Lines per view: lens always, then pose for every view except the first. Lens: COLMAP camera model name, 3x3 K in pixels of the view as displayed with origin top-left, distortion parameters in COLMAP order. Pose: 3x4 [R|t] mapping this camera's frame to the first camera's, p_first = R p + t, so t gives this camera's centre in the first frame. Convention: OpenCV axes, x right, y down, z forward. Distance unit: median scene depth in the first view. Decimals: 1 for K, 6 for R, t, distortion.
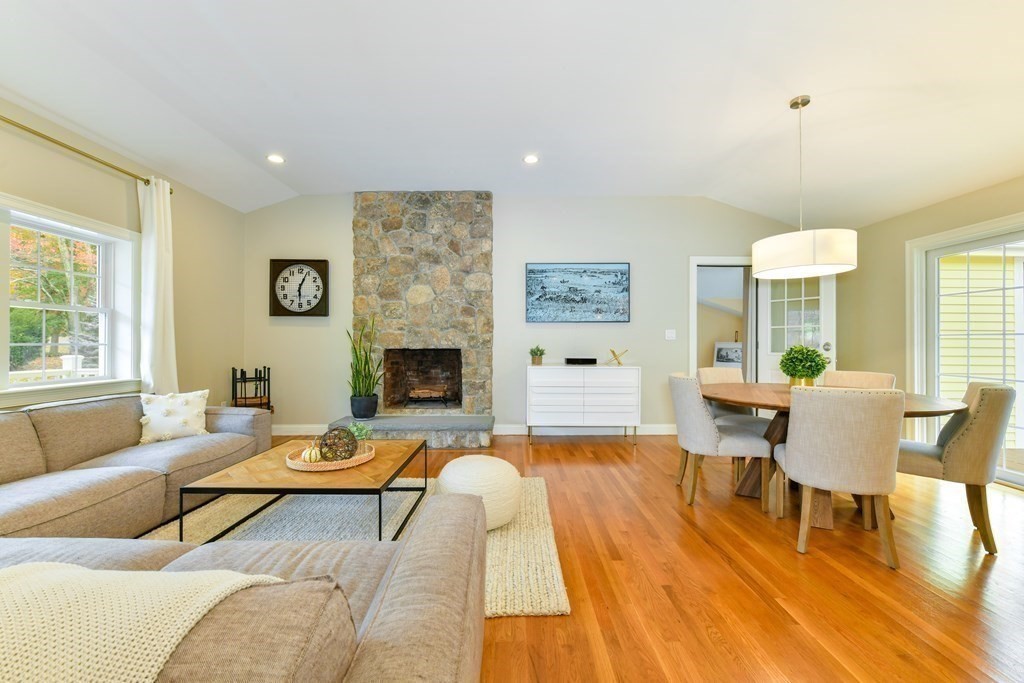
lens RADIAL K [[406.0, 0, 519.8], [0, 406.0, 342.3], [0, 0, 1]] dist [-0.002561, -0.002089]
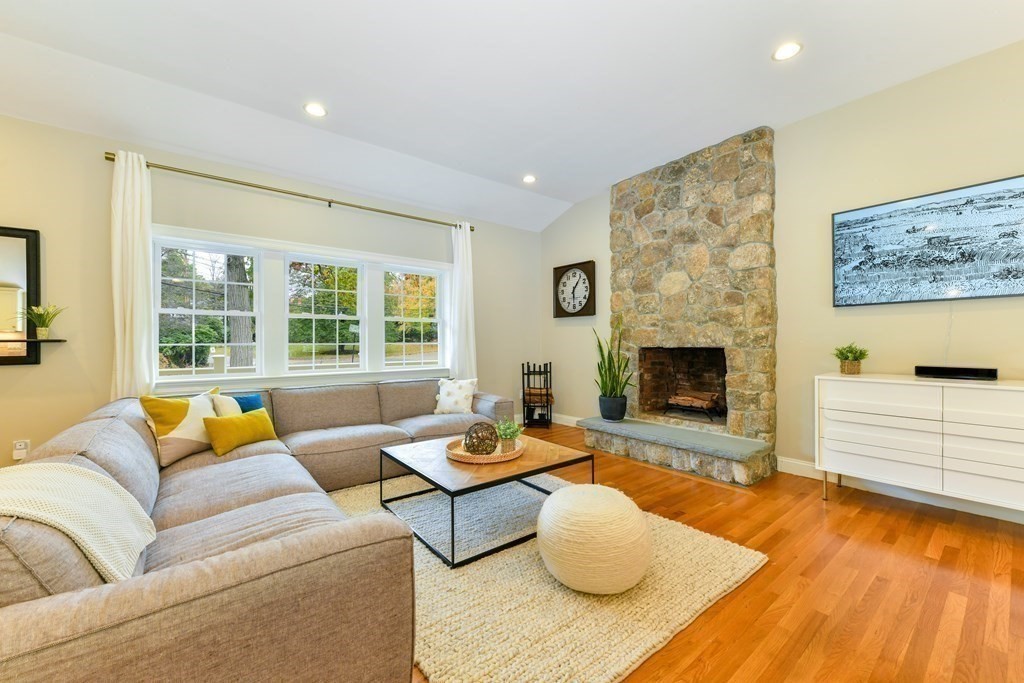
lens RADIAL K [[406.0, 0, 517.8], [0, 406.0, 341.8], [0, 0, 1]] dist [-0.002561, -0.002089]
pose [[0.612410, -0.005378, -0.790522, 0.221320], [0.008014, 0.999968, -0.000595, 0.002101], [0.790500, -0.005971, 0.612433, 0.225473]]
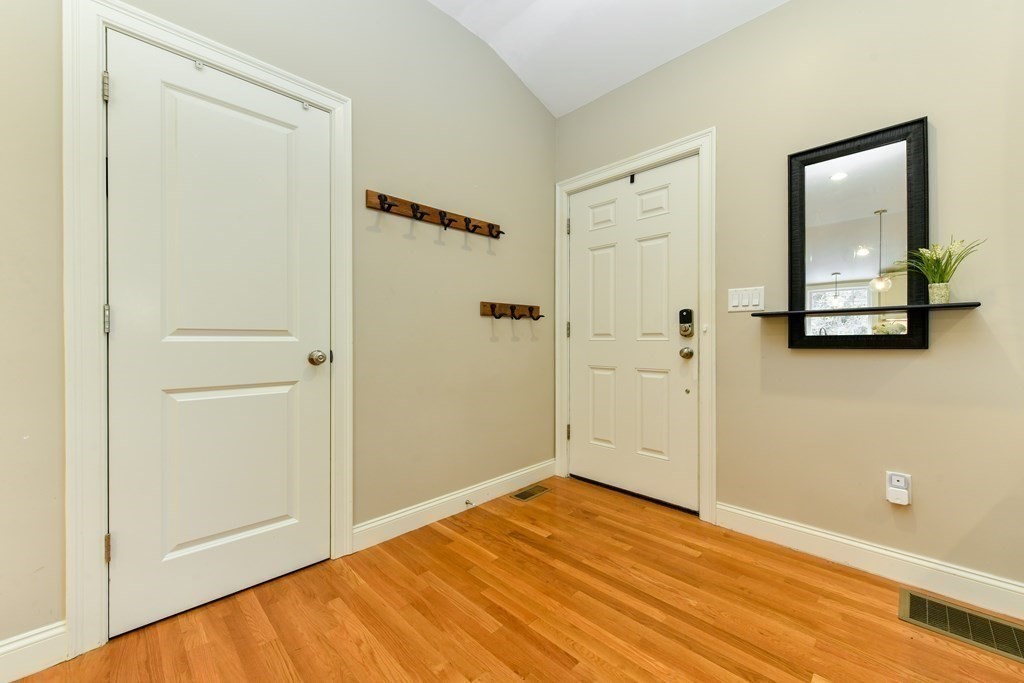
lens RADIAL K [[406.0, 0, 512.1], [0, 406.0, 338.7], [0, 0, 1]] dist [-0.002561, -0.002089]
pose [[-0.736686, -0.003138, -0.676228, -0.183122], [0.002938, 0.999965, -0.007841, 0.022147], [0.676229, -0.007763, -0.736651, 0.046499]]
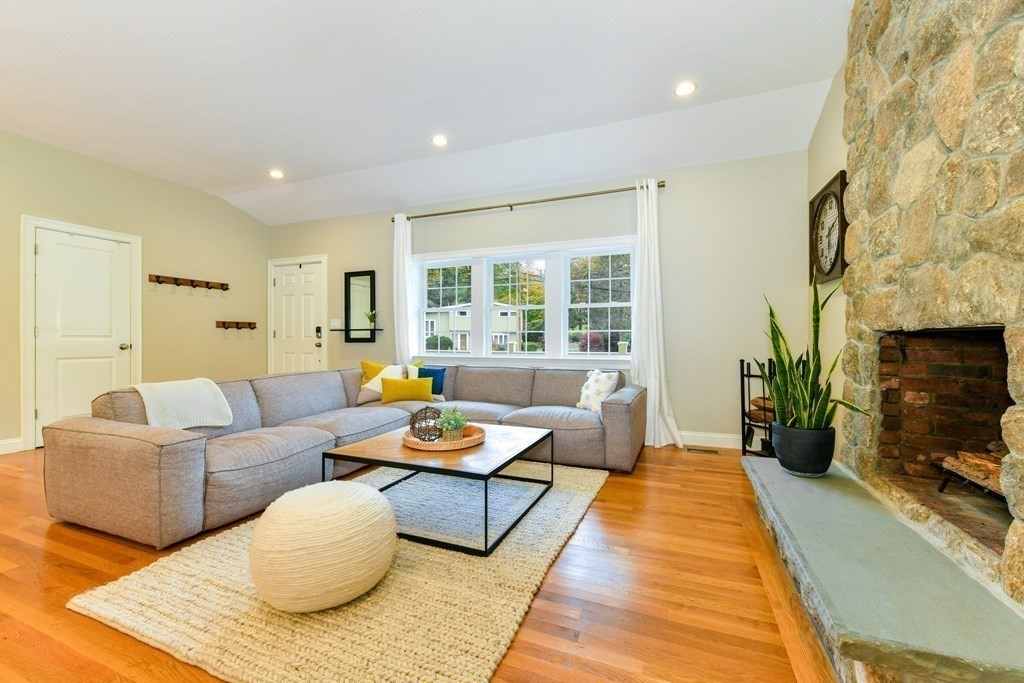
lens RADIAL K [[411.6, 0, 517.1], [0, 411.6, 340.6], [0, 0, 1]] dist [-0.001148, -0.001069]
pose [[-0.385926, 0.002596, -0.922526, 0.208019], [0.002636, 0.999995, 0.001712, 0.023602], [0.922526, -0.001771, -0.385931, 0.819615]]
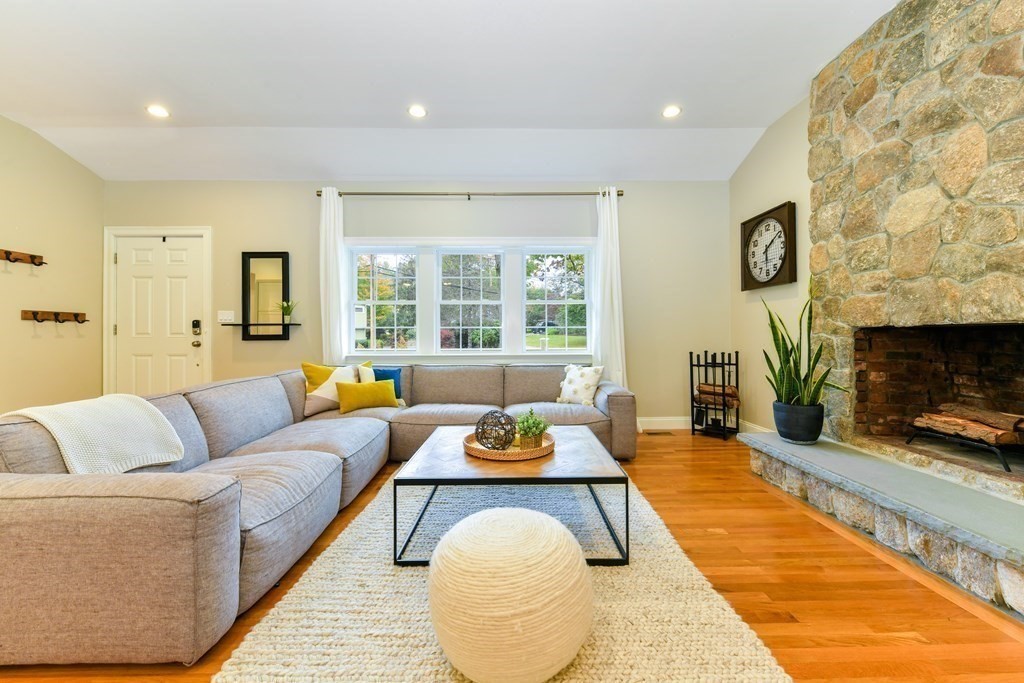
lens RADIAL K [[406.0, 0, 513.9], [0, 406.0, 334.5], [0, 0, 1]] dist [-0.002561, -0.002089]
pose [[-0.005762, -0.004357, -0.999974, 0.224015], [0.007489, 0.999962, -0.004400, 0.024524], [0.999955, -0.007514, -0.005729, 0.537548]]
